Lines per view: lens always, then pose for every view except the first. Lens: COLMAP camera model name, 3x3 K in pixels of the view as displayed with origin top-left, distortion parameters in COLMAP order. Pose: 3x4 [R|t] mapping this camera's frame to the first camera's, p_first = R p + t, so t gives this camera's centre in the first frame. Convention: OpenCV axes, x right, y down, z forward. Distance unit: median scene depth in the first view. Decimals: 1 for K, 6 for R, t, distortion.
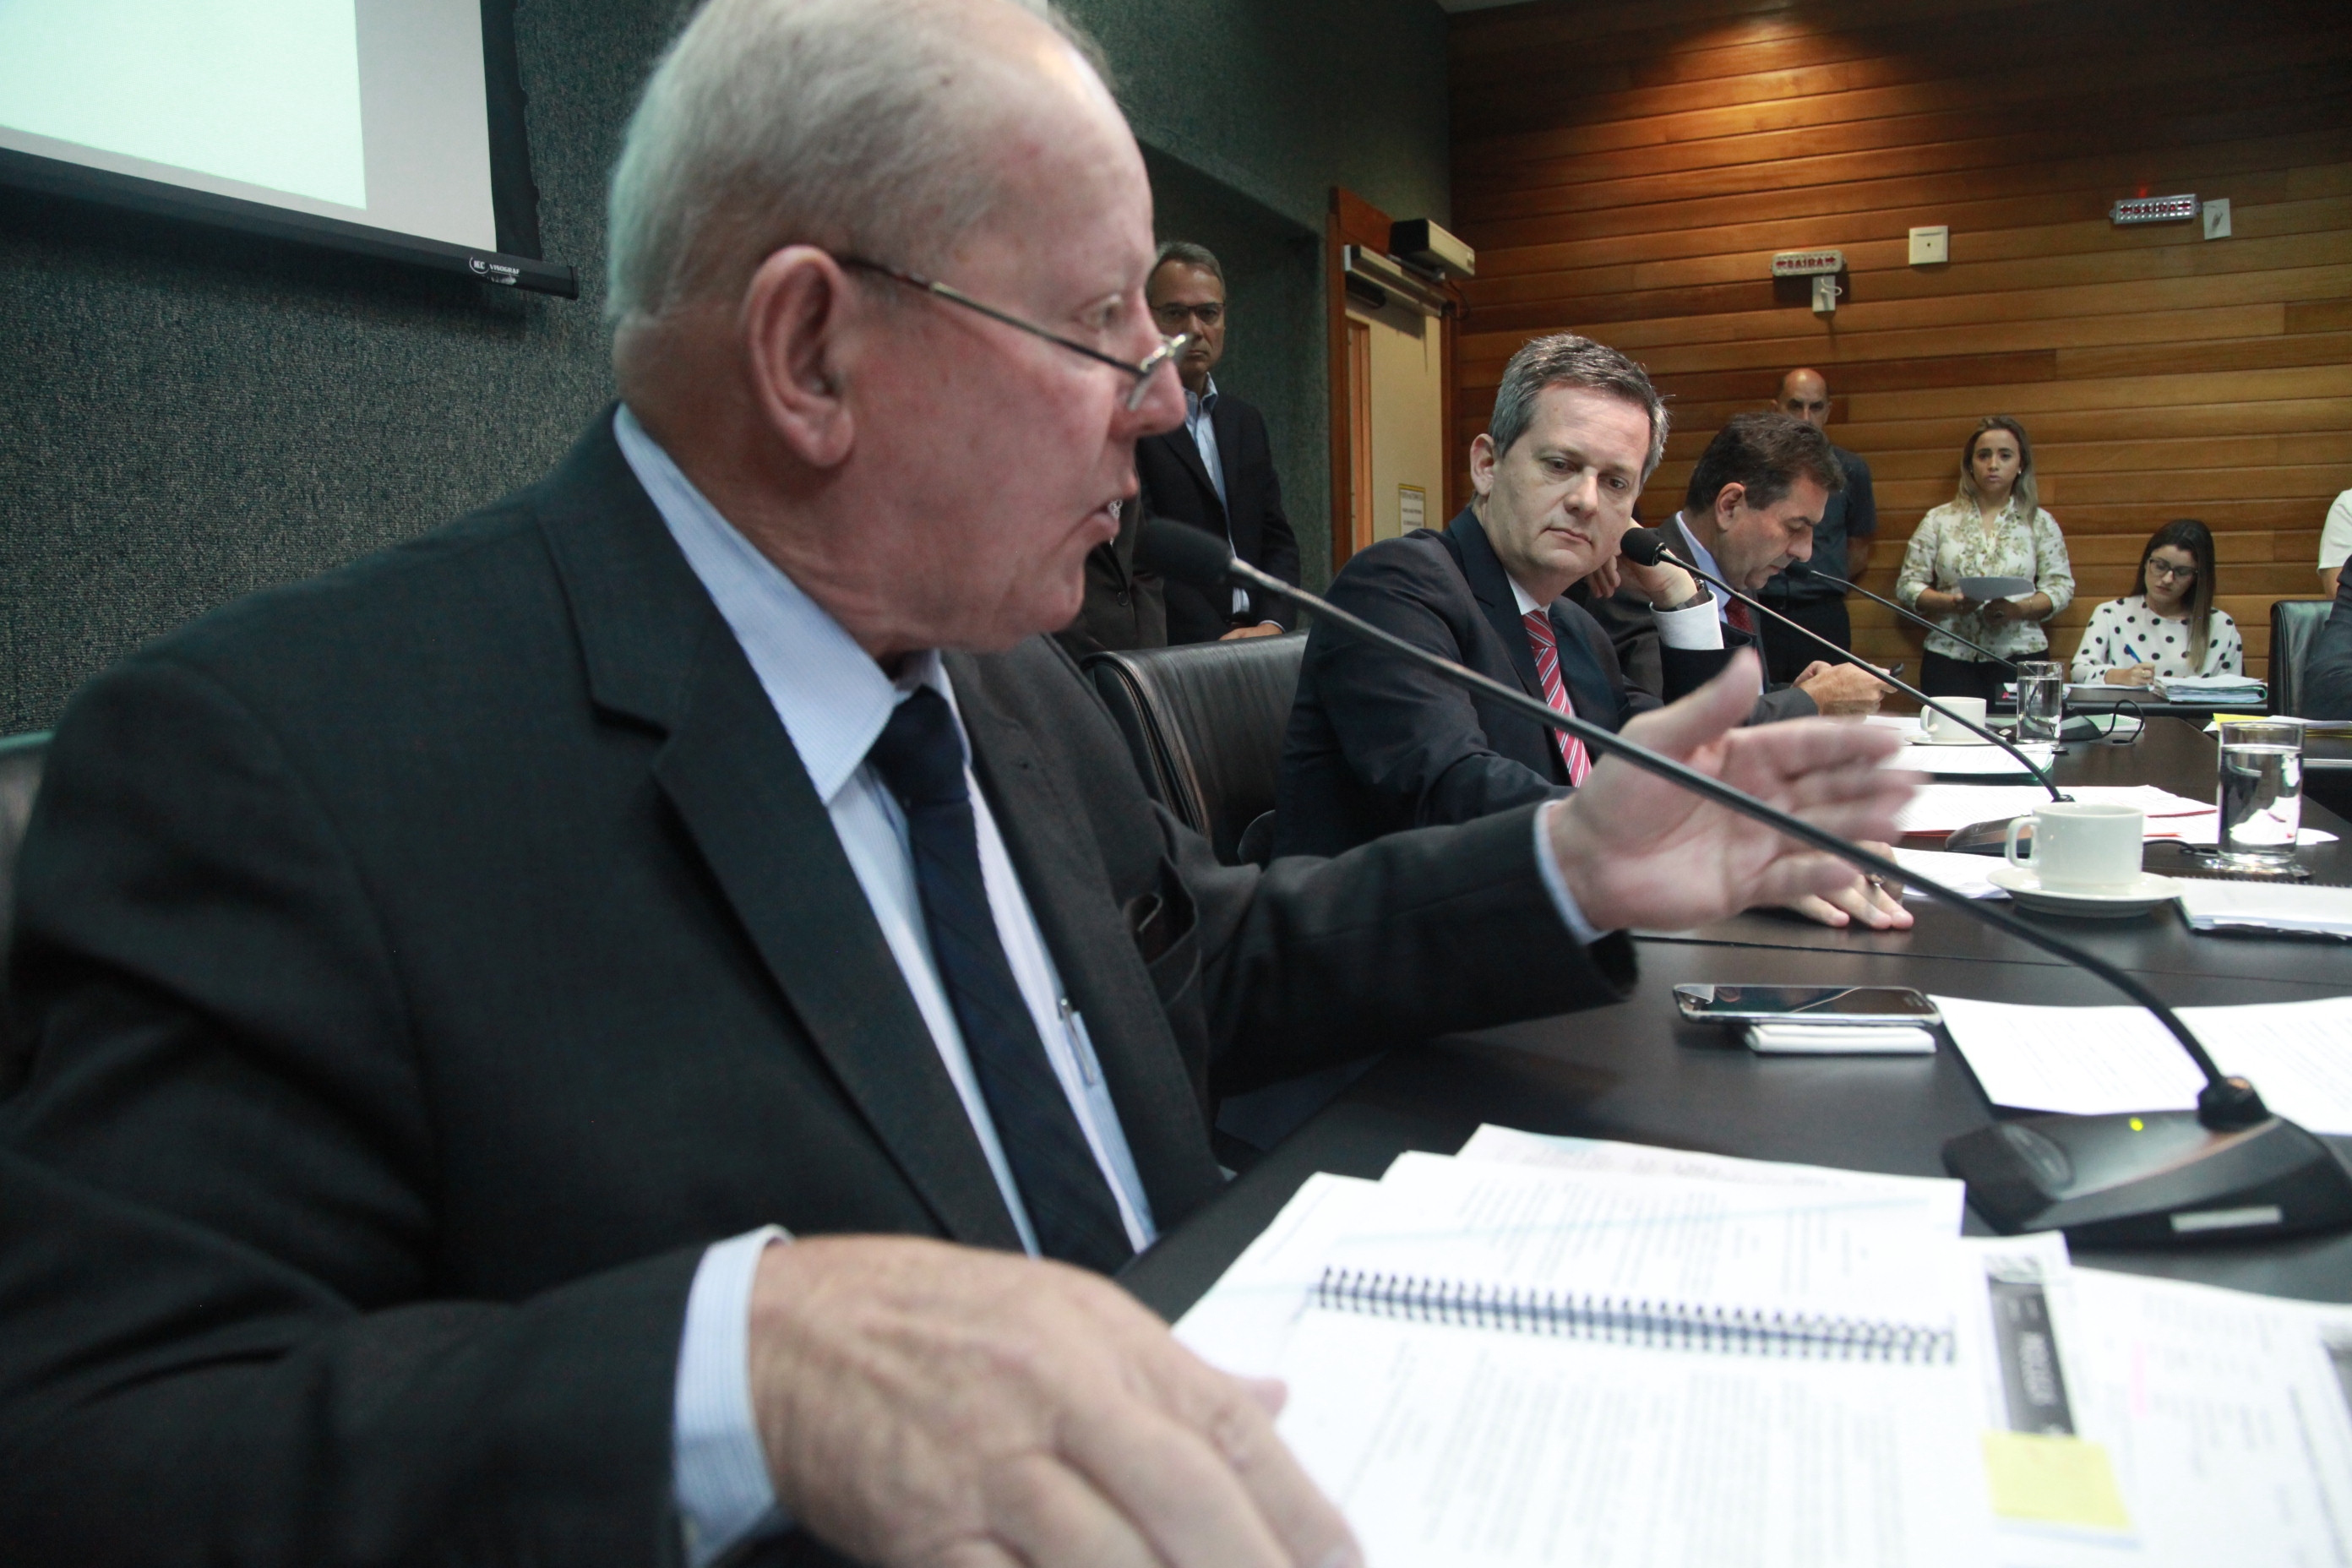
lens RADIAL K [[1632.1, 0, 1182.9], [0, 1632.1, 798.4], [0, 0, 1]] dist [-0.102705, 0.054638]
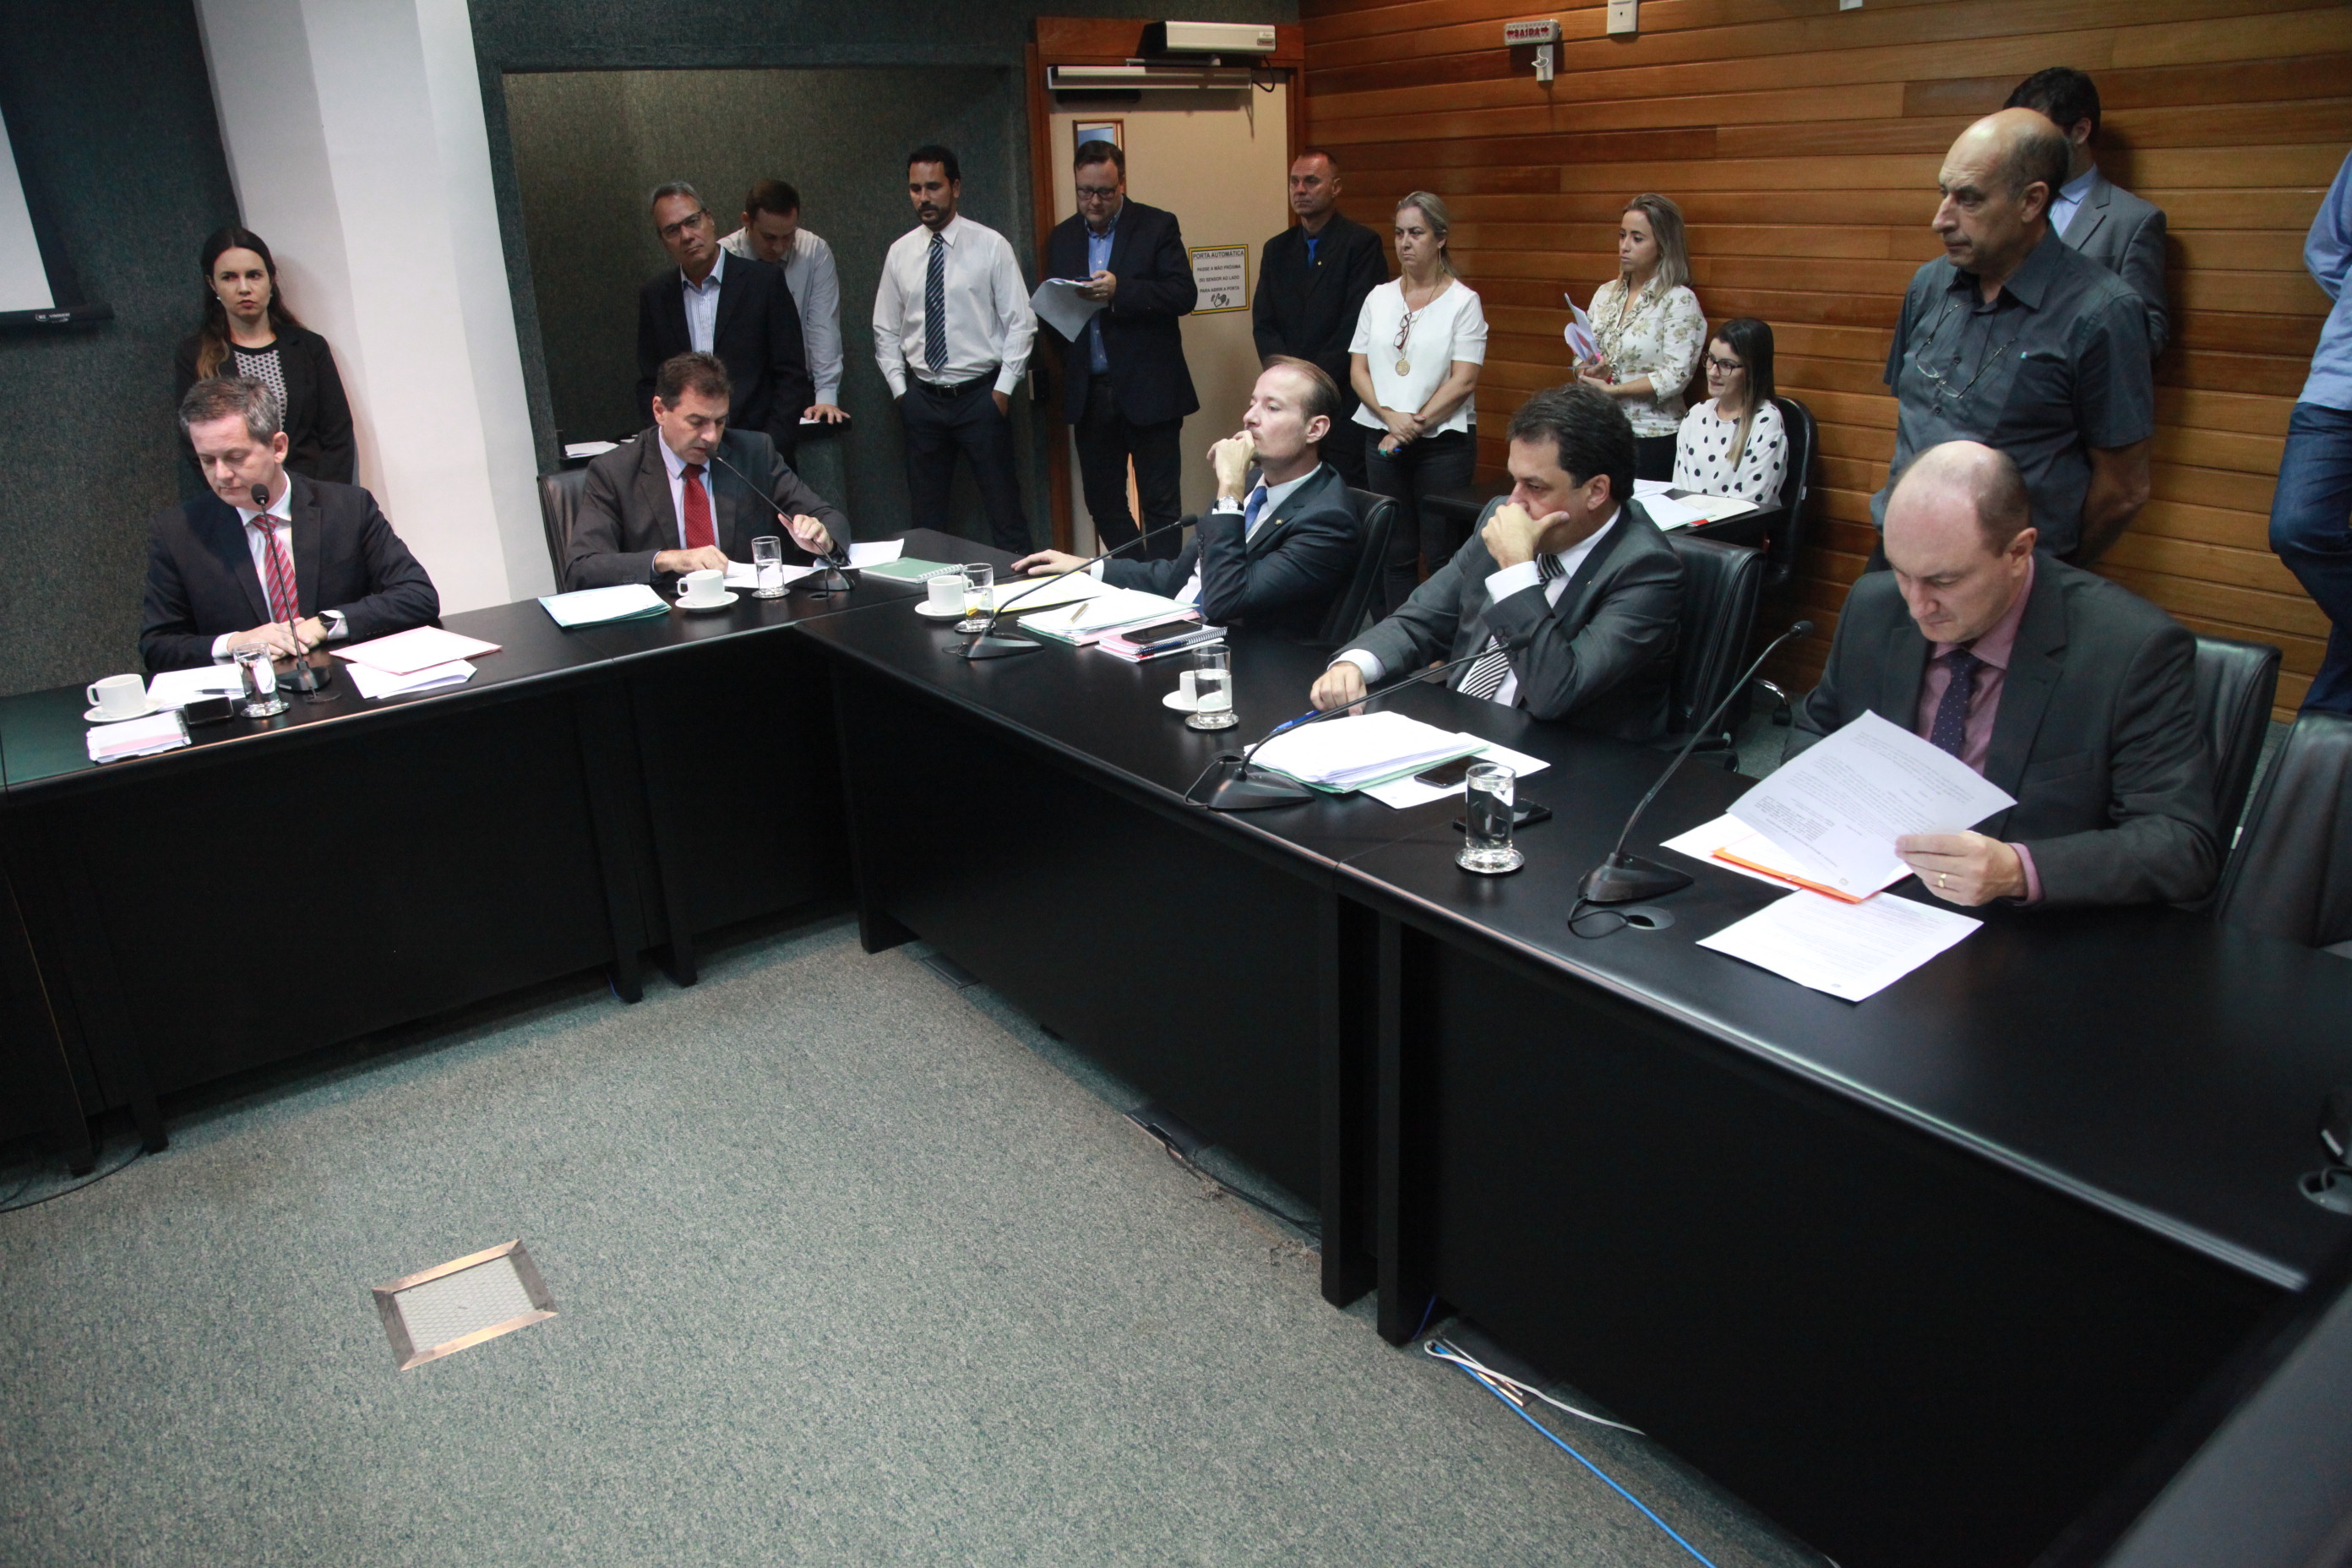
lens RADIAL K [[1632.1, 0, 1172.8], [0, 1632.1, 779.9], [0, 0, 1]] dist [-0.102705, 0.054638]
pose [[0.885014, 0.151148, -0.440345, 2.008192], [-0.040227, 0.967121, 0.251113, -0.335024], [0.463822, -0.204525, 0.861997, -0.249827]]
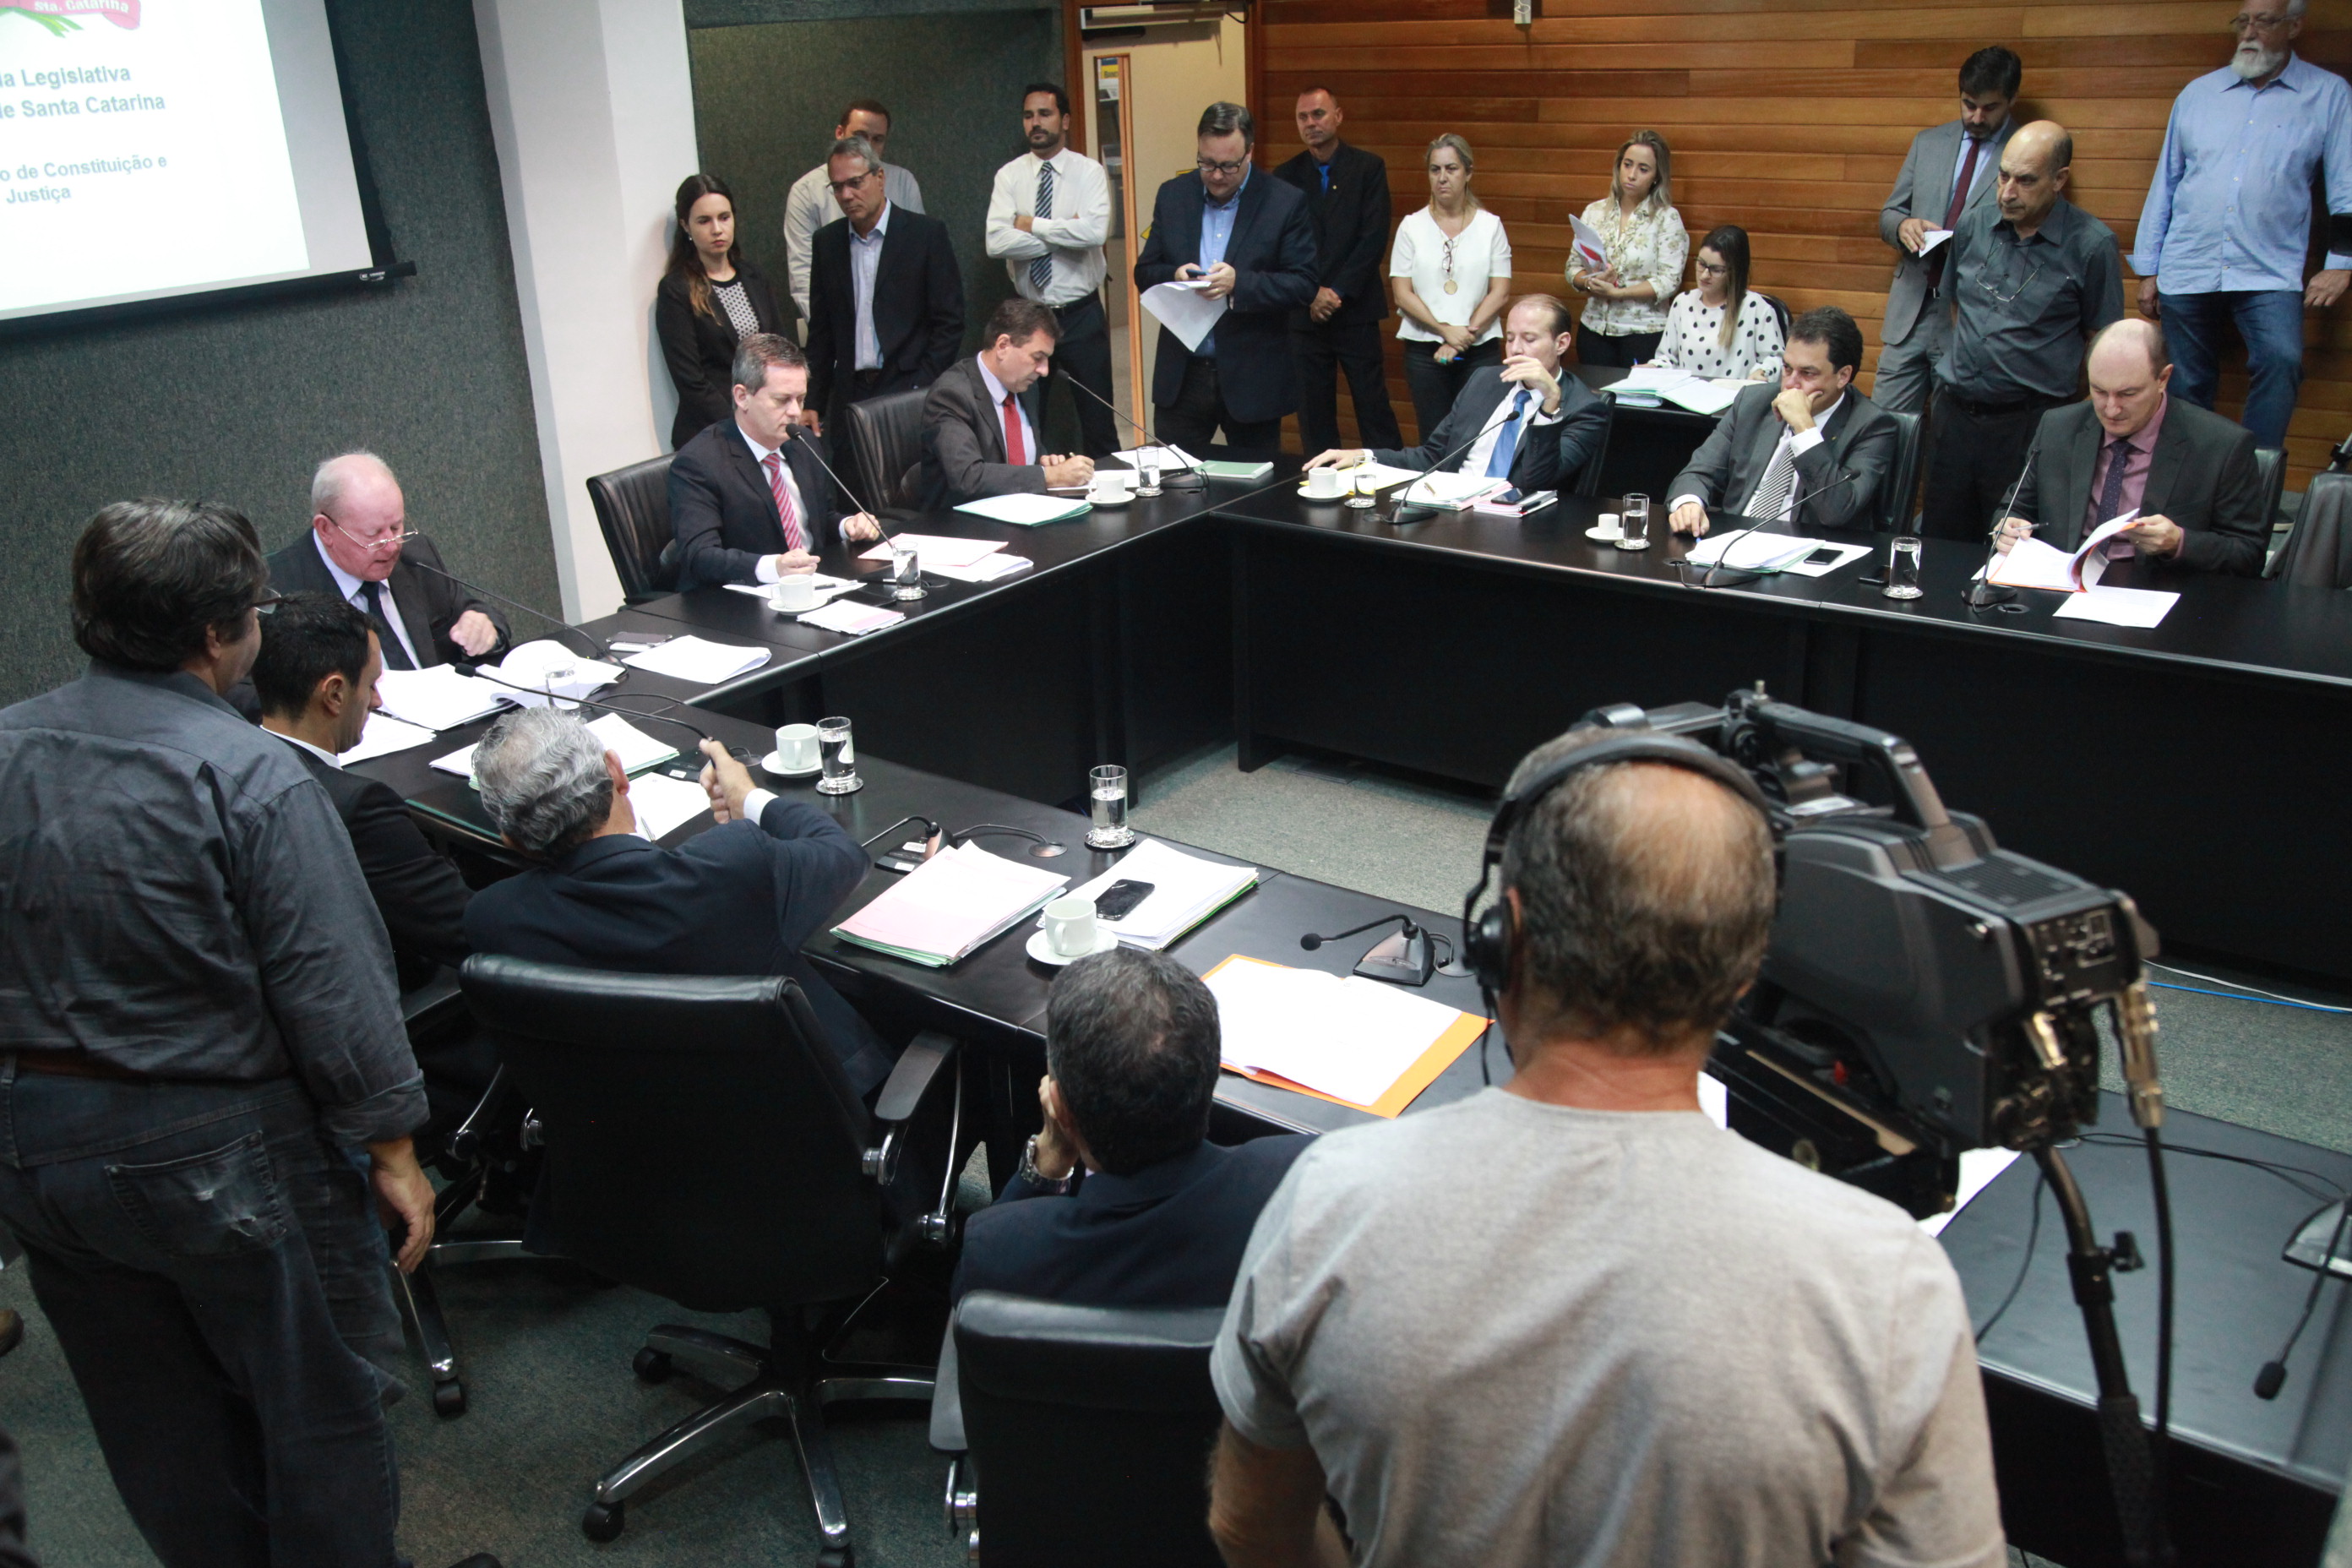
lens RADIAL K [[2100.7, 0, 1200.8], [0, 2100.7, 775.9], [0, 0, 1]] dist [0.012509, 0.032633]
pose [[0.981712, 0.059049, -0.180981, 1.366439], [-0.012499, 0.968619, 0.248234, -0.423024], [0.189960, -0.241433, 0.951644, -1.880945]]
